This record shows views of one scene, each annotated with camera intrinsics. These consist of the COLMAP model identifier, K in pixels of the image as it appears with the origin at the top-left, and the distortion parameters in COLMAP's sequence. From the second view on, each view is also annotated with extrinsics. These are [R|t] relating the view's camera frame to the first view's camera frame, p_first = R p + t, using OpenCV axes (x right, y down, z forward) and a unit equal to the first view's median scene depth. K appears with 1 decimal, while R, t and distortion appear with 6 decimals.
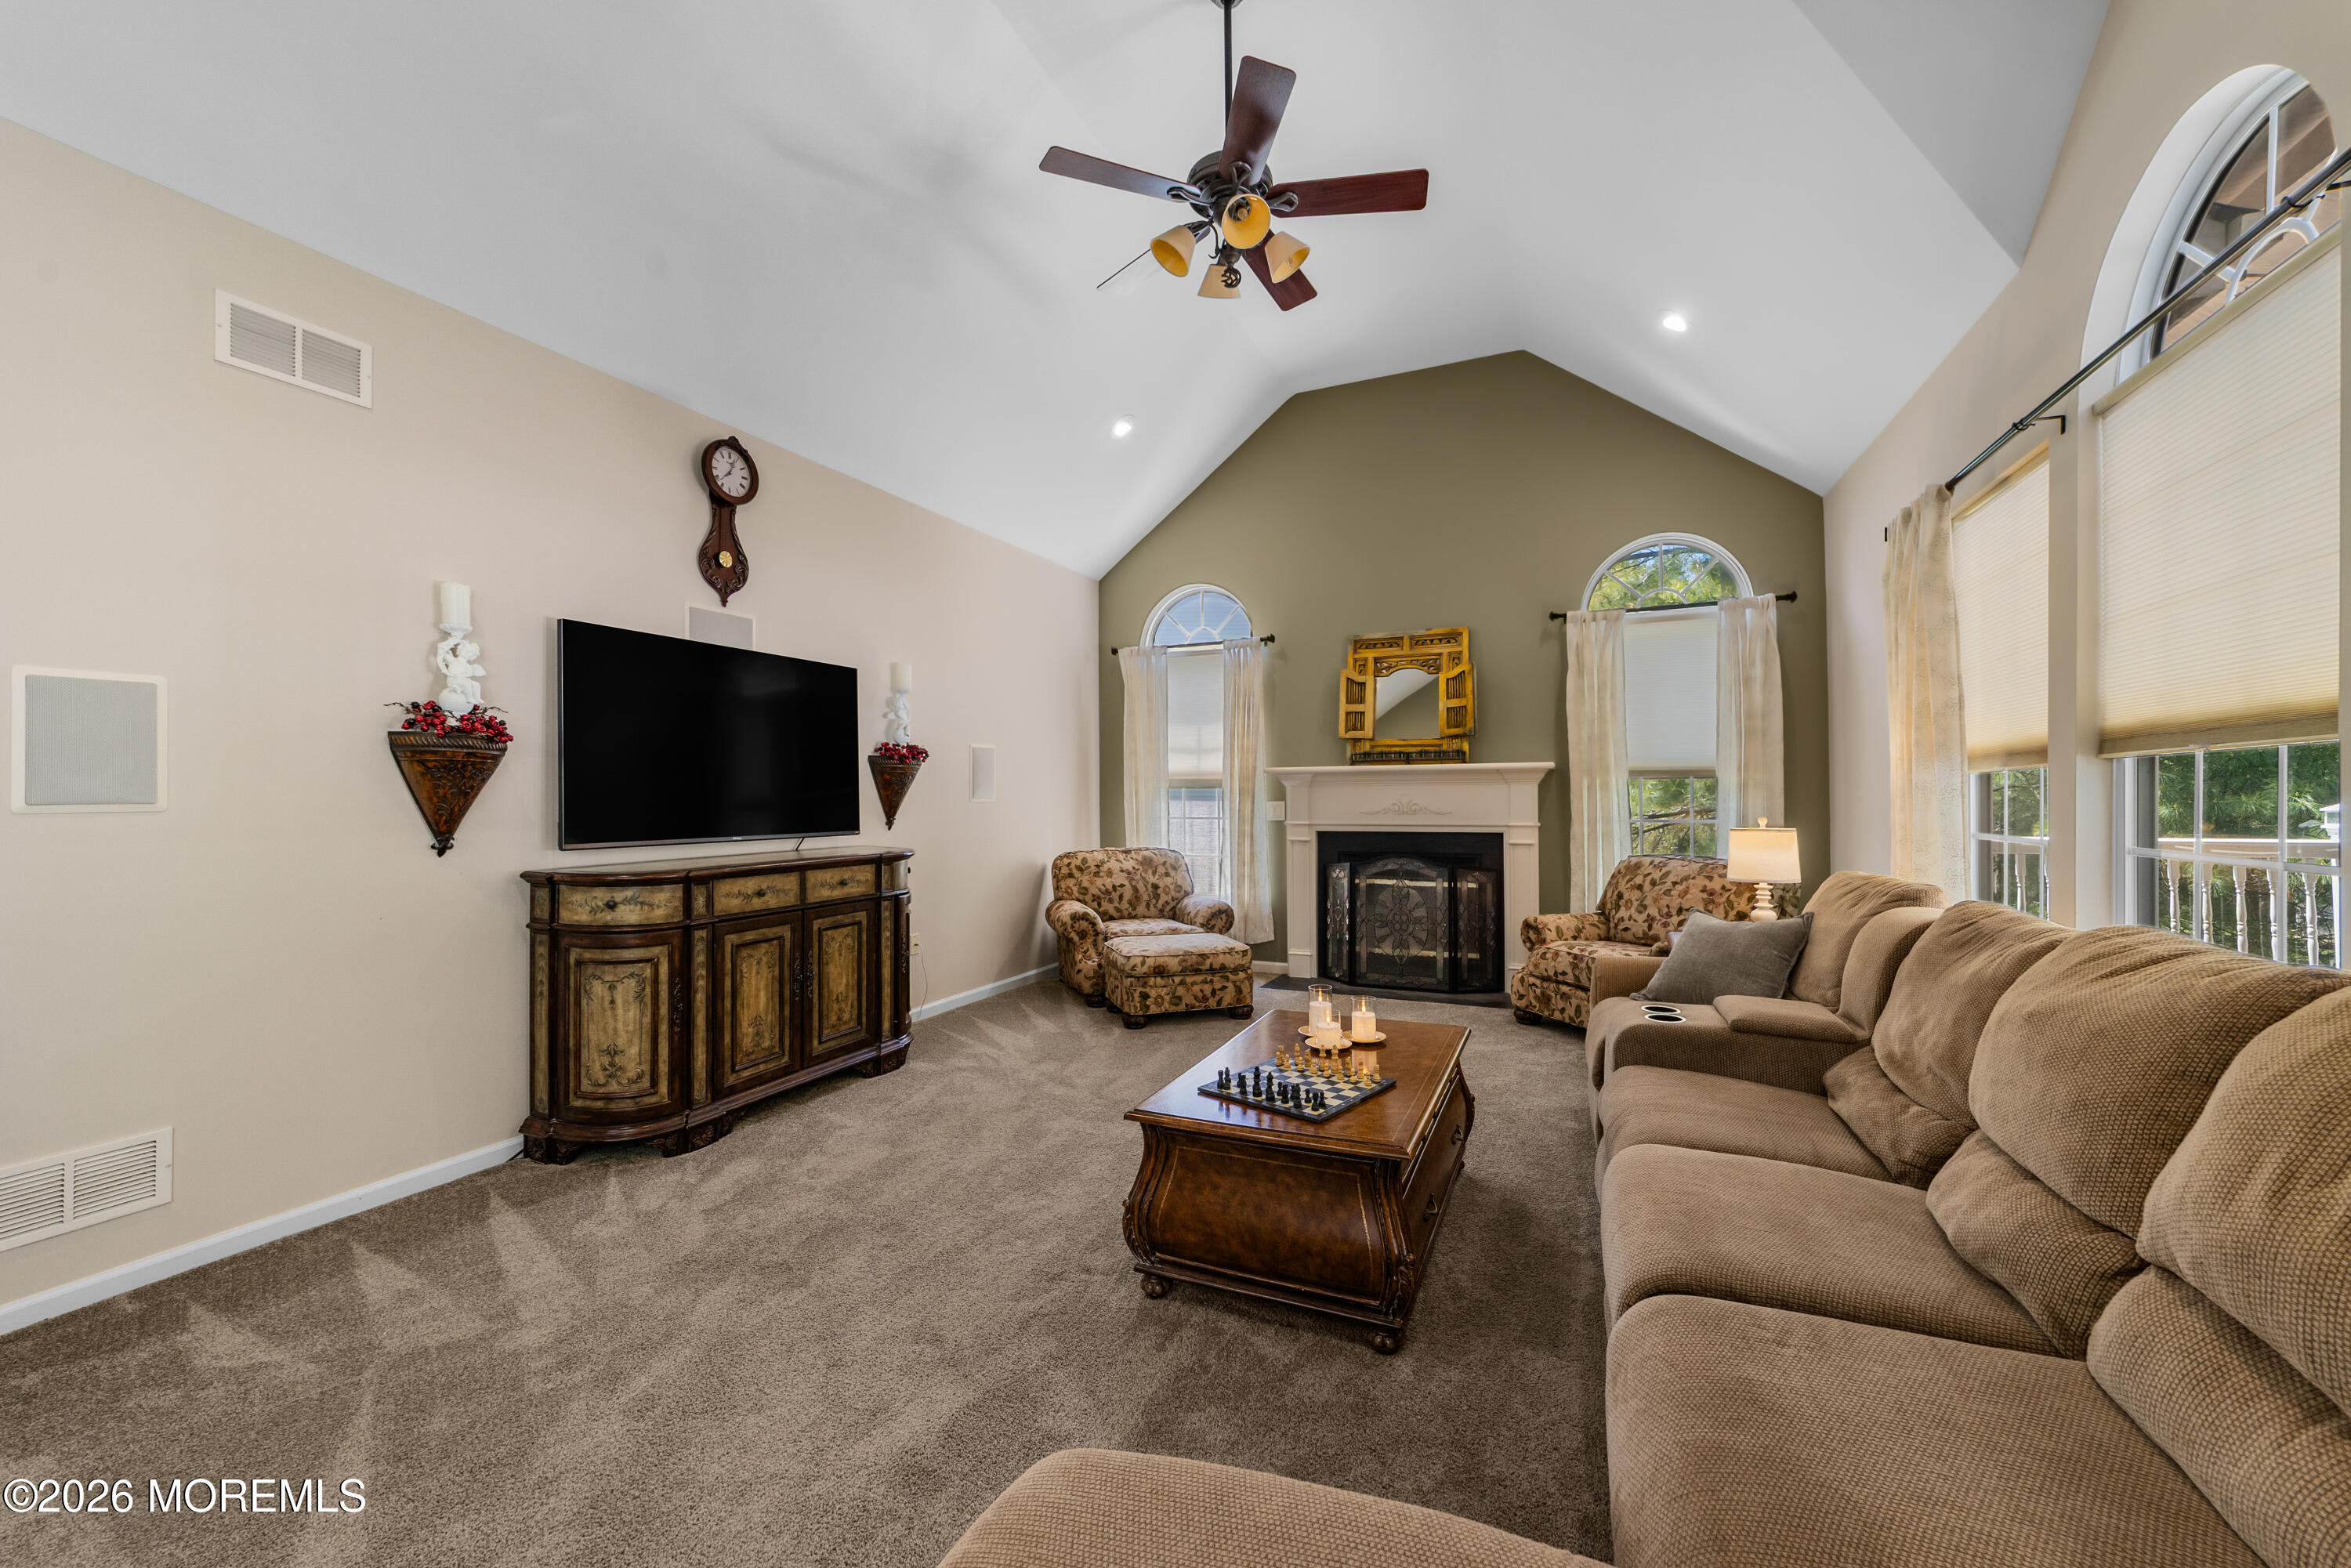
lens RADIAL K [[909.9, 0, 1173.7], [0, 909.9, 785.5], [0, 0, 1]] dist [-0.003720, 0.000221]
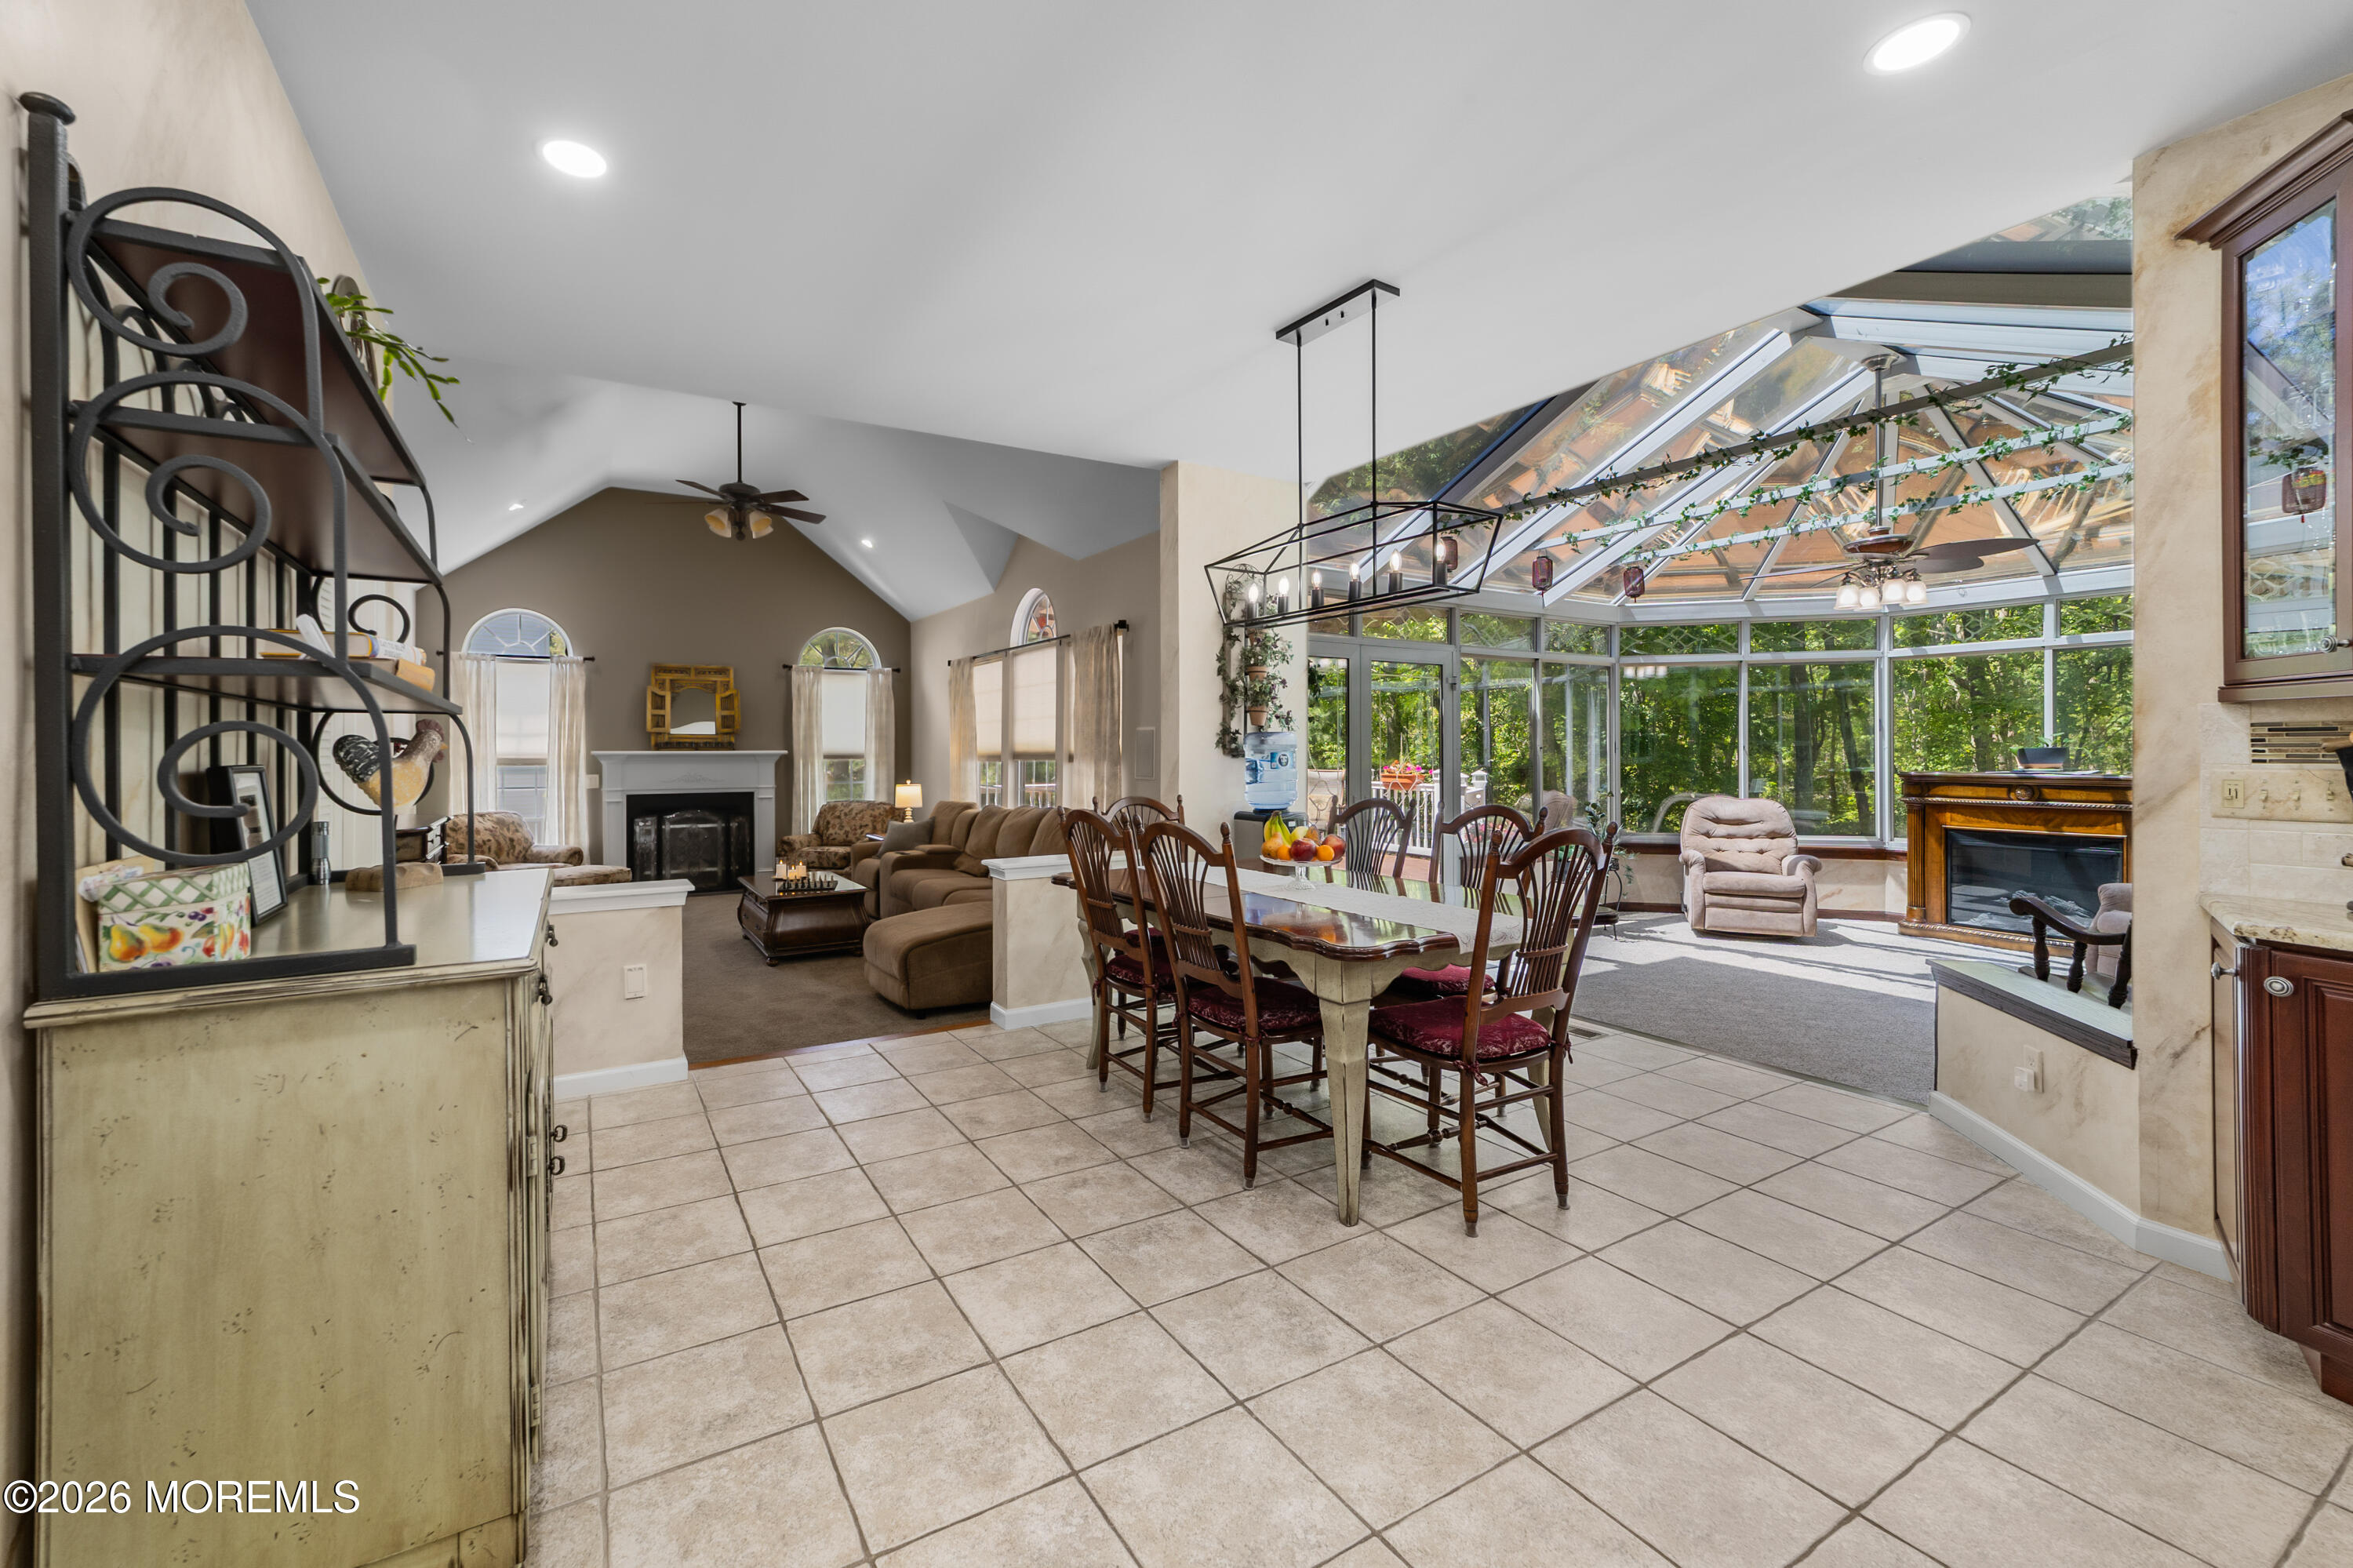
lens RADIAL K [[910.7, 0, 1113.9], [0, 910.7, 757.2], [0, 0, 1]] dist [-0.003720, 0.000221]
pose [[0.588912, 0.003245, 0.808191, -0.605167], [-0.009636, 0.999949, 0.003007, -0.023601], [-0.808140, -0.009558, 0.588913, -0.523193]]
